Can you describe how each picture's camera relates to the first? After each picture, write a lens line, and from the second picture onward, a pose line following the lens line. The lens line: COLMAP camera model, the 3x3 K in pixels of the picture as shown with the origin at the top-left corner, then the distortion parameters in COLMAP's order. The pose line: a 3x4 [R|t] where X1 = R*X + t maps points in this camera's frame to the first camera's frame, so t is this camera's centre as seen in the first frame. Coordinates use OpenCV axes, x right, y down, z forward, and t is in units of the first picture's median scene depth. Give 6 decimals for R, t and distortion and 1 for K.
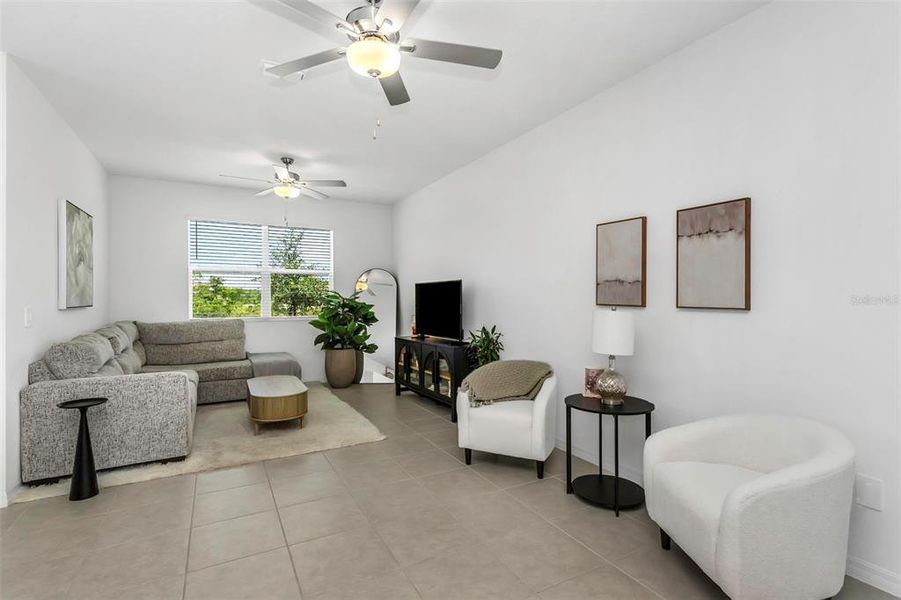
lens RADIAL K [[436.6, 0, 450.5], [0, 436.6, 300.0], [0, 0, 1]] dist [-0.001023, -0.000153]
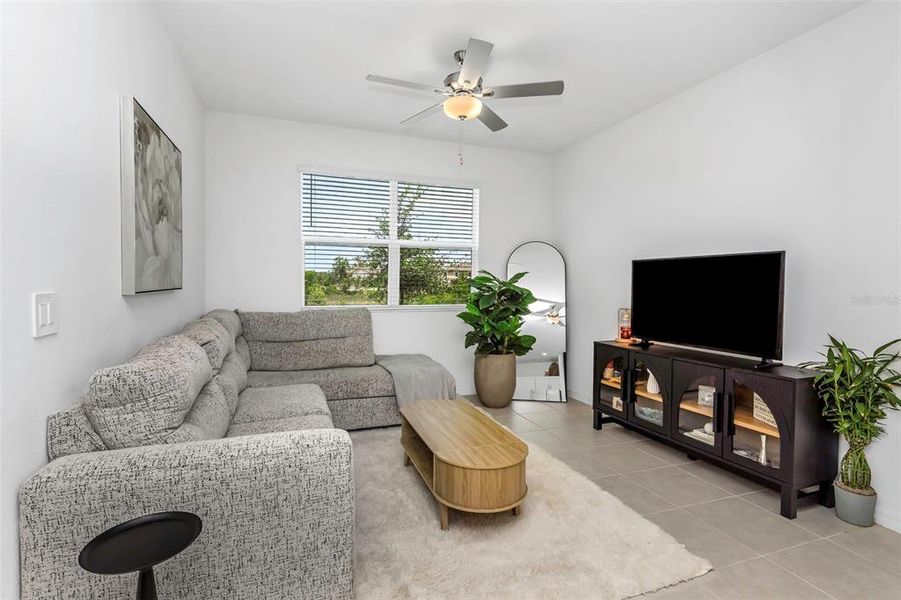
lens RADIAL K [[414.9, 0, 434.2], [0, 414.9, 297.1], [0, 0, 1]] dist [-0.000311, 0.000015]
pose [[0.987196, 0.018749, -0.158407, -0.356539], [-0.013813, 0.999386, 0.032201, 0.000937], [0.158913, -0.029600, 0.986849, 0.457270]]
